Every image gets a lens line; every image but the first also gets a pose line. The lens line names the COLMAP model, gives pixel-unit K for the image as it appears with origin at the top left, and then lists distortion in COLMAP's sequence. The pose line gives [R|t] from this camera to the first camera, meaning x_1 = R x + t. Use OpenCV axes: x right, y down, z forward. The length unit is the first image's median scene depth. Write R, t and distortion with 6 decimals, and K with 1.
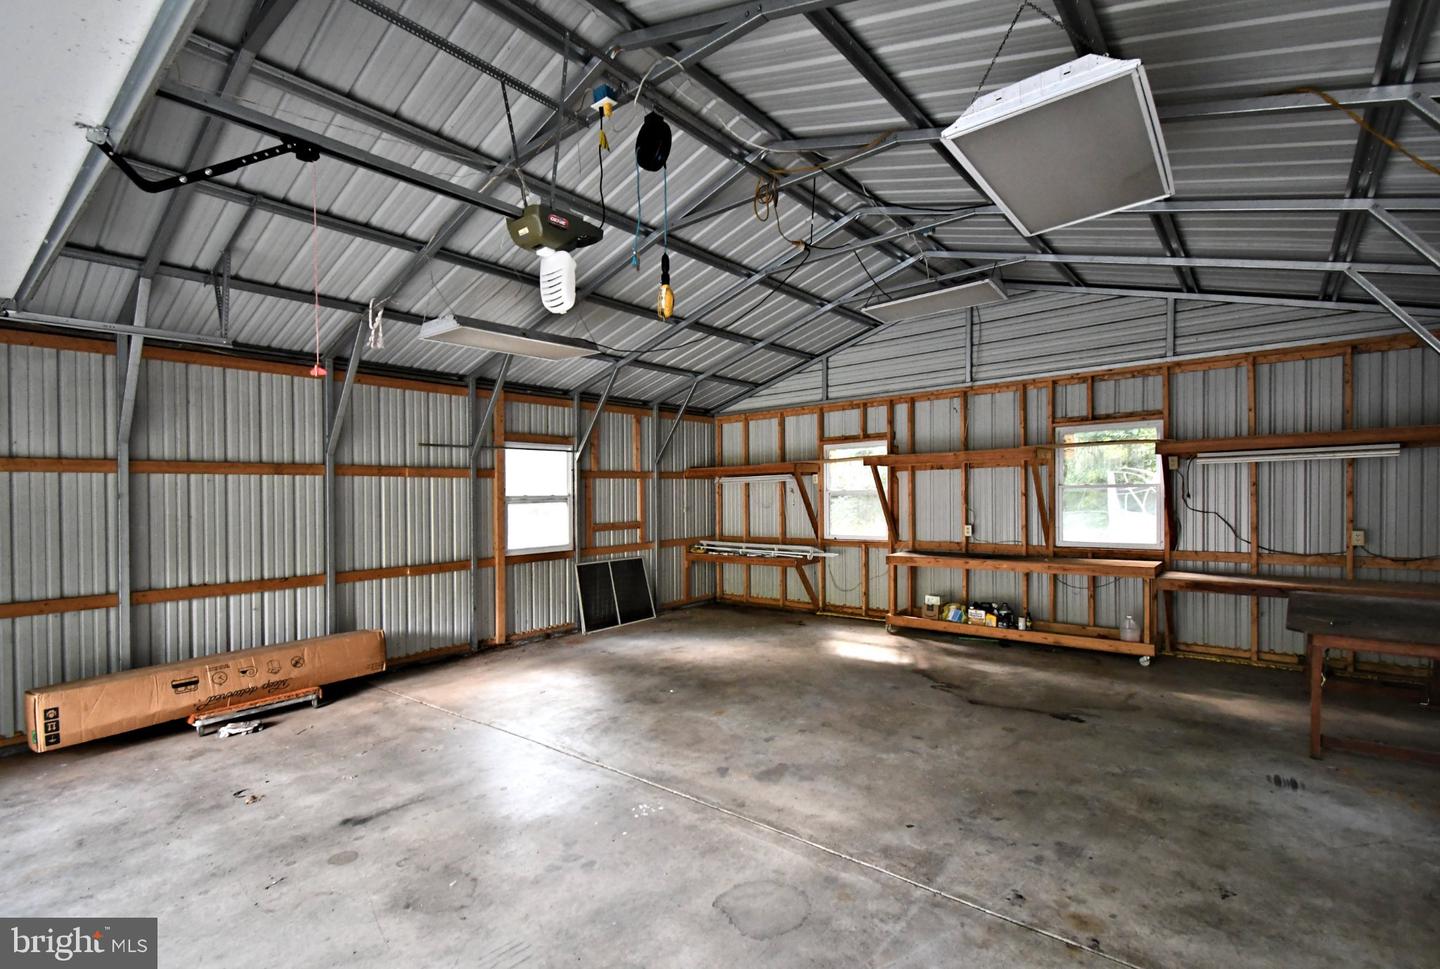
lens RADIAL K [[632.6, 0, 703.6], [0, 632.6, 506.2], [0, 0, 1]] dist [0.059770, -0.035143]
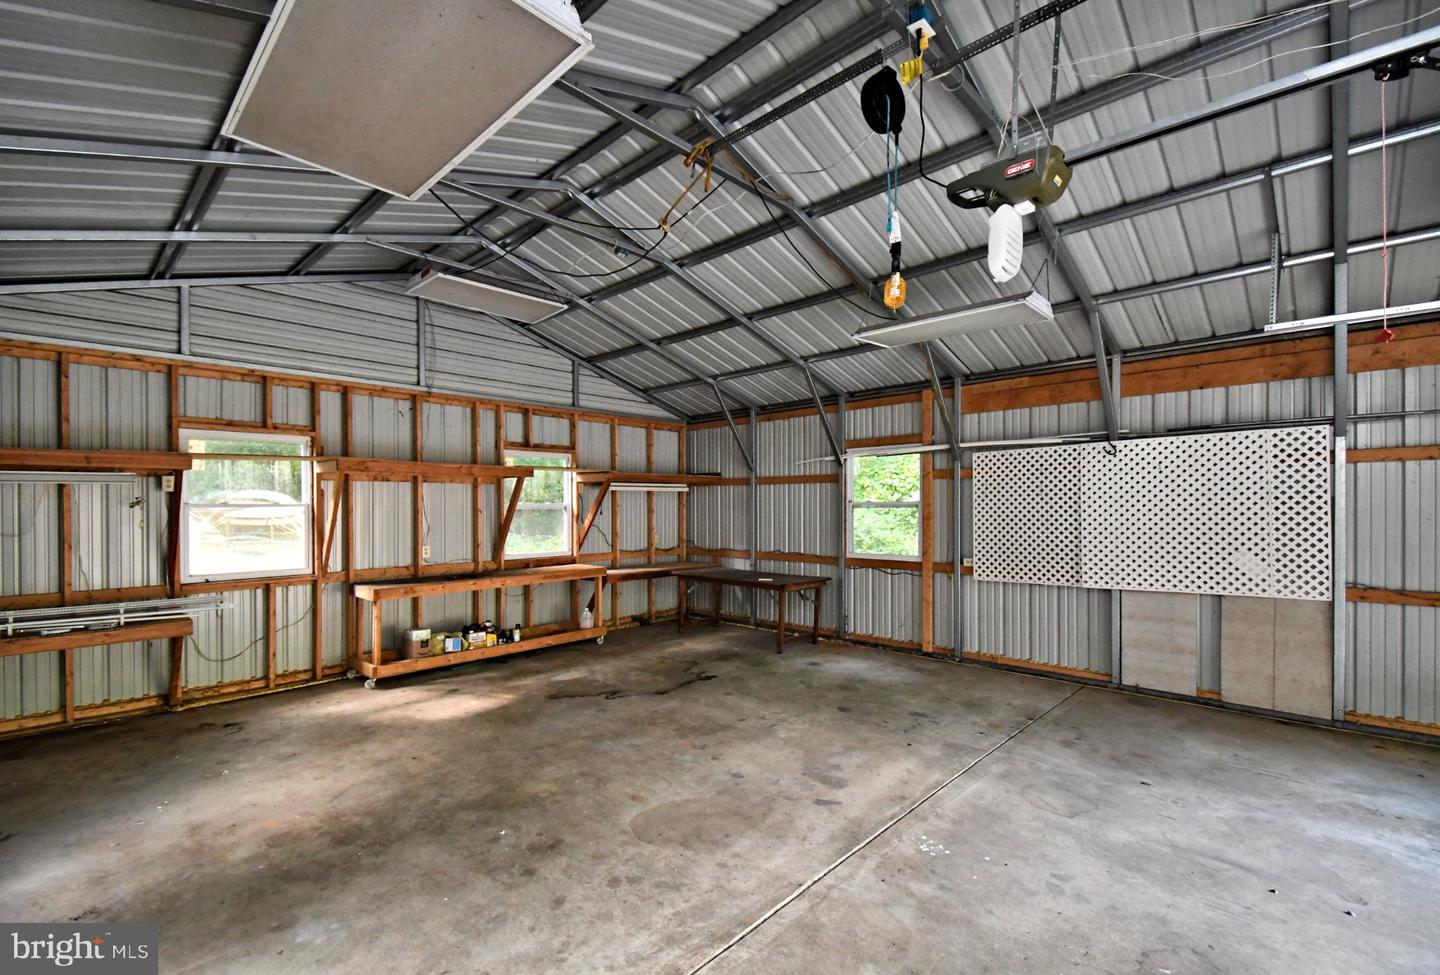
lens RADIAL K [[632.6, 0, 703.6], [0, 632.6, 509.2], [0, 0, 1]] dist [0.059770, -0.035143]
pose [[0.091383, 0.013508, 0.995724, -0.608938], [0.019619, 0.999689, -0.015363, 0.000628], [-0.995623, 0.020939, 0.091089, 0.719083]]
